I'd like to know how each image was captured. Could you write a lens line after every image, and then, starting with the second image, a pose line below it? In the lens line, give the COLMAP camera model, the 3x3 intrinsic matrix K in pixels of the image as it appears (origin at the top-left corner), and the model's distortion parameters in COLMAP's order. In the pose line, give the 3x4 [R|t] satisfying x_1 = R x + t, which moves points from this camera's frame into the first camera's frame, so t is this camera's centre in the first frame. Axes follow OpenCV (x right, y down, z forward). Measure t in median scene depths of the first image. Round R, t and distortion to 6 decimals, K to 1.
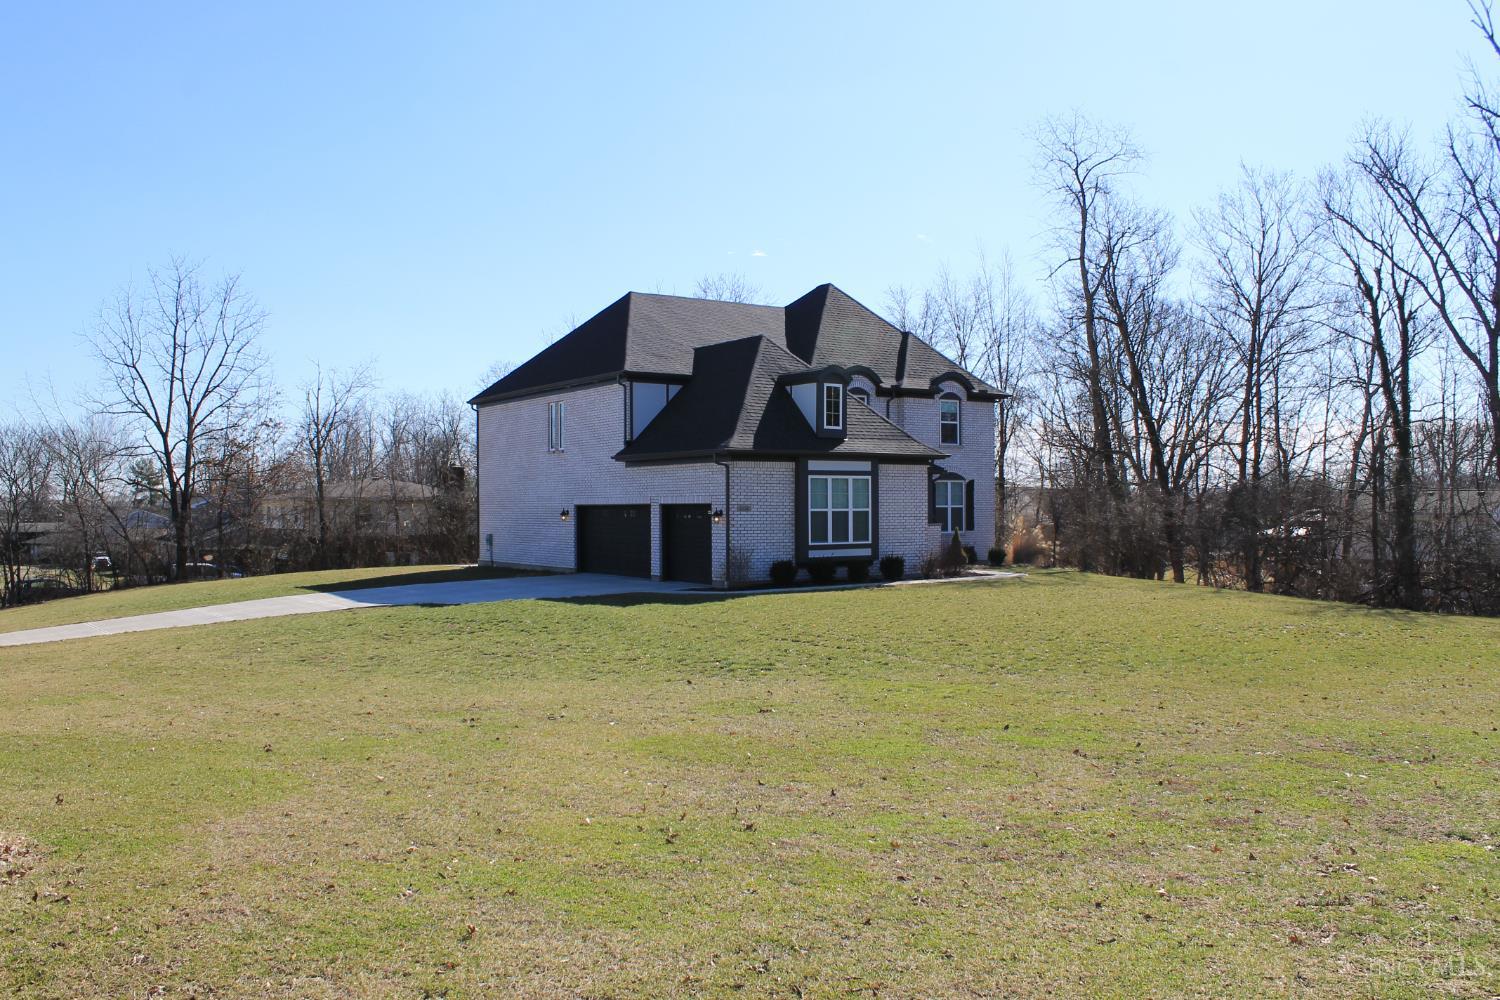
lens RADIAL K [[1267.0, 0, 750.0], [0, 1267.0, 500.0], [0, 0, 1]] dist [0.000590, 0.000912]
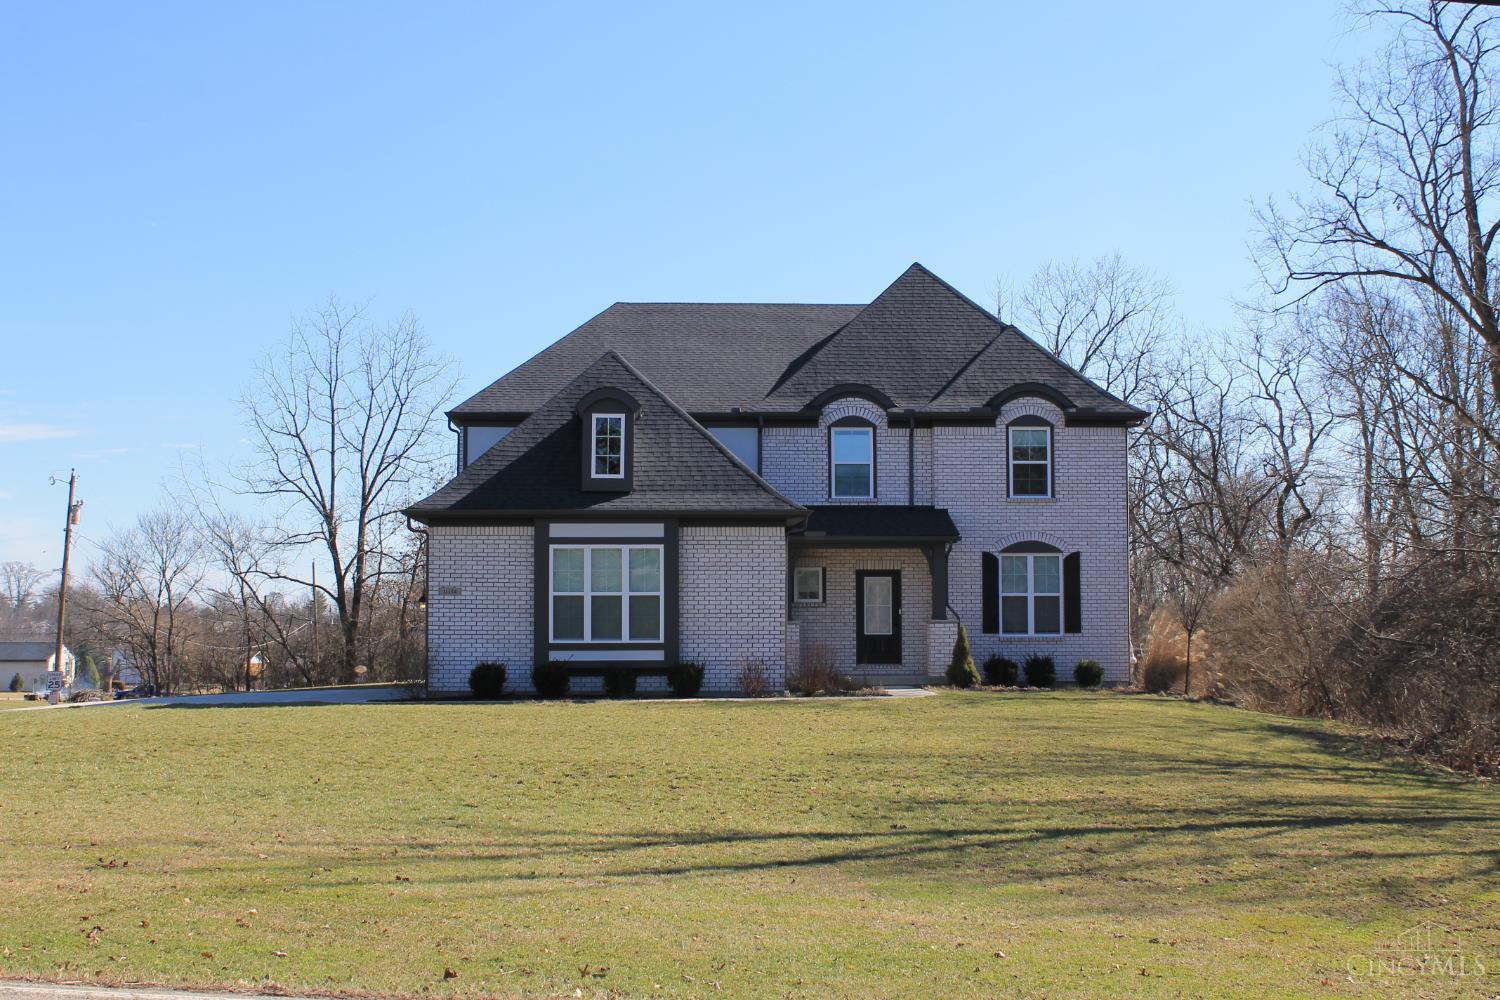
lens RADIAL K [[1899.5, 0, 750.0], [0, 1899.5, 500.0], [0, 0, 1]] dist [0.000629, -0.005935]
pose [[0.853280, -0.031010, -0.520531, 0.667579], [-0.000312, 0.998200, -0.059977, 0.018537], [0.521453, 0.051339, 0.851734, 0.144660]]
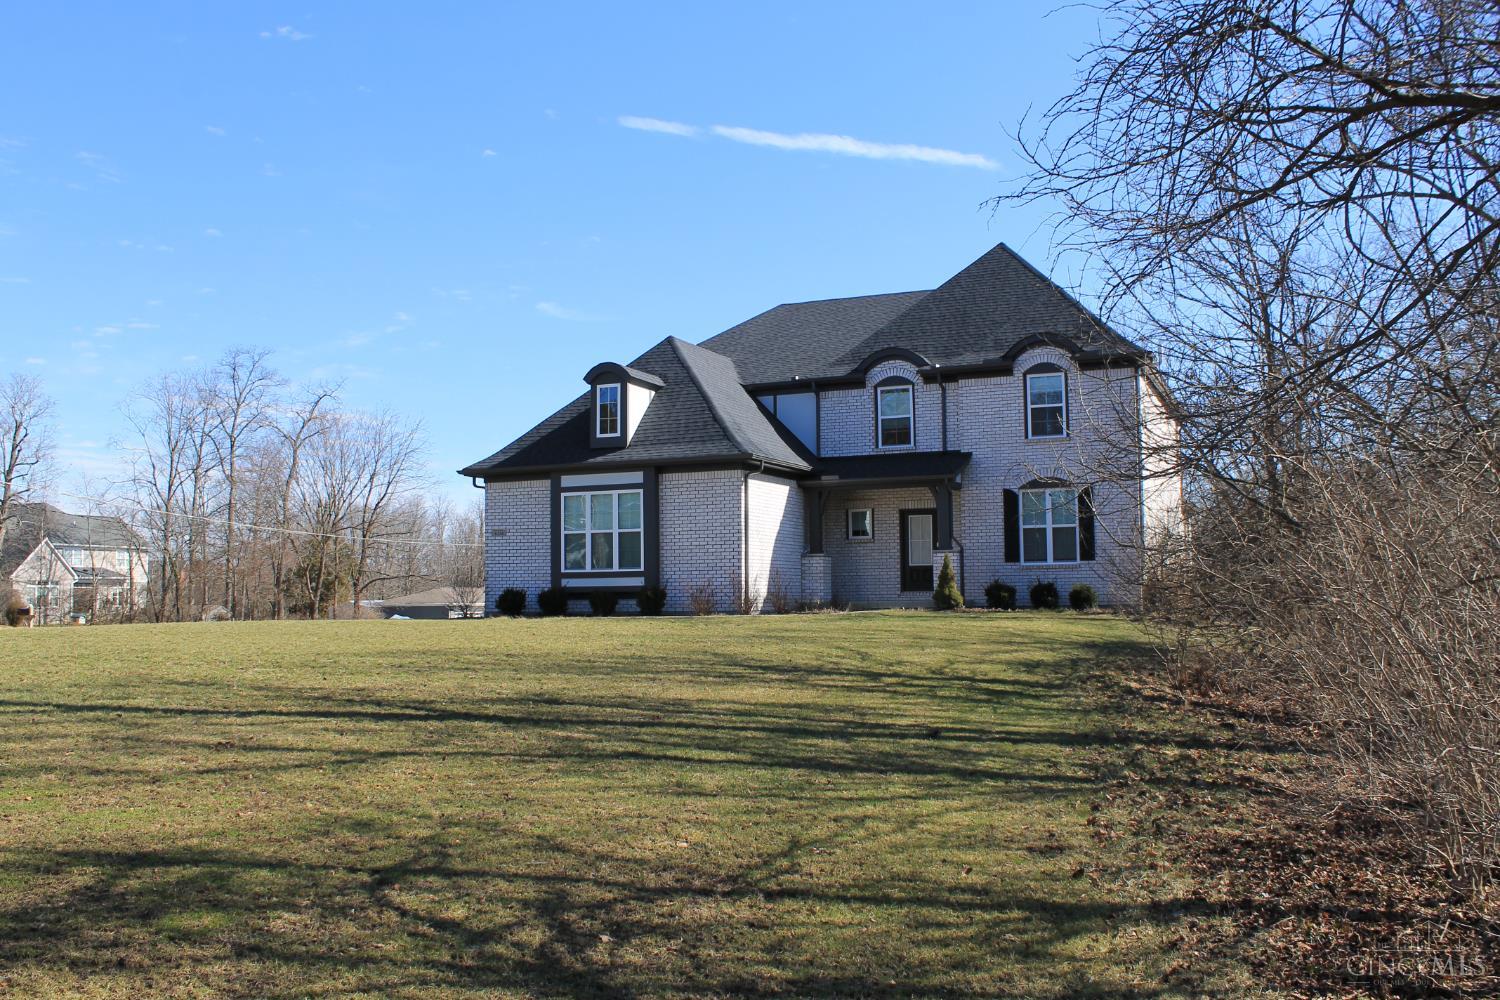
lens RADIAL K [[1331.3, 0, 750.0], [0, 1331.3, 500.0], [0, 0, 1]] dist [-0.005396, -0.000196]
pose [[0.538988, -0.058180, -0.840301, 0.852674], [0.012464, 0.998053, -0.061108, 0.041496], [0.842221, 0.022464, 0.538664, 0.588641]]
